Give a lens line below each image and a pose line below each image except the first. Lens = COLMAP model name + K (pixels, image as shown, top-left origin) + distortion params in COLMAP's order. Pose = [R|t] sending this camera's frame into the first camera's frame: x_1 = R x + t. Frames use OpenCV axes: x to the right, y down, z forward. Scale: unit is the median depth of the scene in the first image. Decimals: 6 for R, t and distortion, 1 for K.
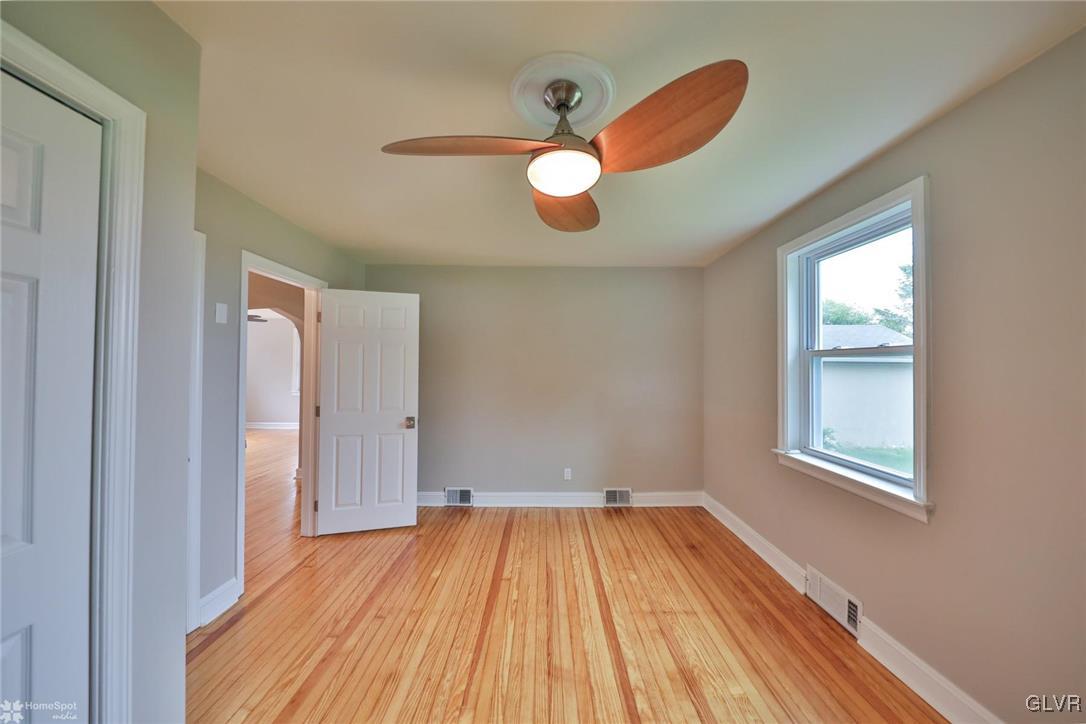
lens RADIAL K [[362.3, 0, 543.0], [0, 362.3, 362.0], [0, 0, 1]] dist [0.001573, -0.003622]
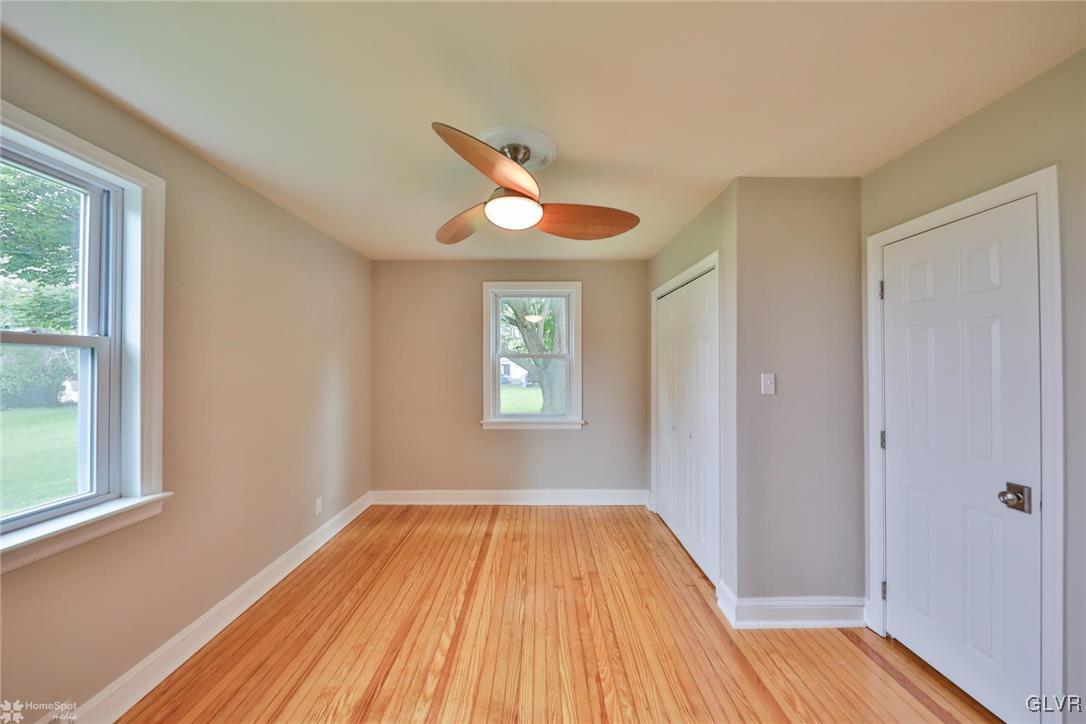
lens RADIAL K [[366.9, 0, 543.0], [0, 366.9, 362.0], [0, 0, 1]] dist [0.001587, -0.004309]
pose [[-0.999945, -0.007076, 0.007677, -0.041659], [-0.007221, 0.999793, -0.019035, 0.014827], [-0.007541, -0.019090, -0.999789, 1.633506]]
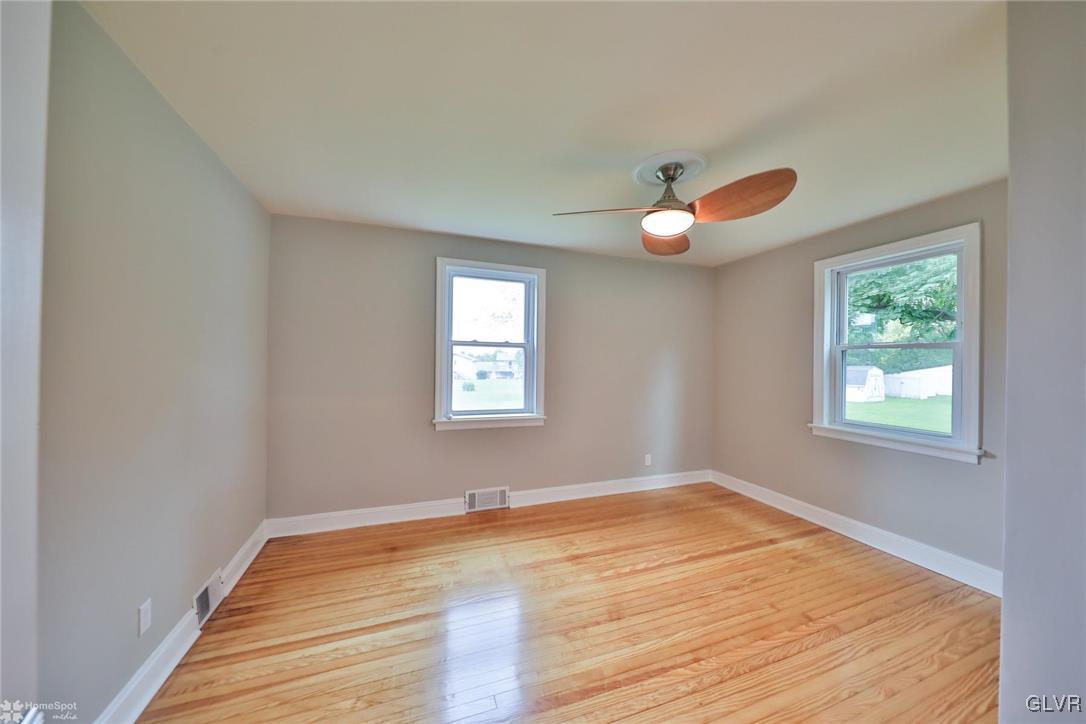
lens RADIAL K [[366.9, 0, 543.0], [0, 366.9, 362.0], [0, 0, 1]] dist [0.001587, -0.004309]
pose [[-0.342395, -0.009150, 0.939512, -0.851753], [-0.028266, 0.999600, -0.000566, 0.043163], [-0.939131, -0.026750, -0.342516, 1.420189]]
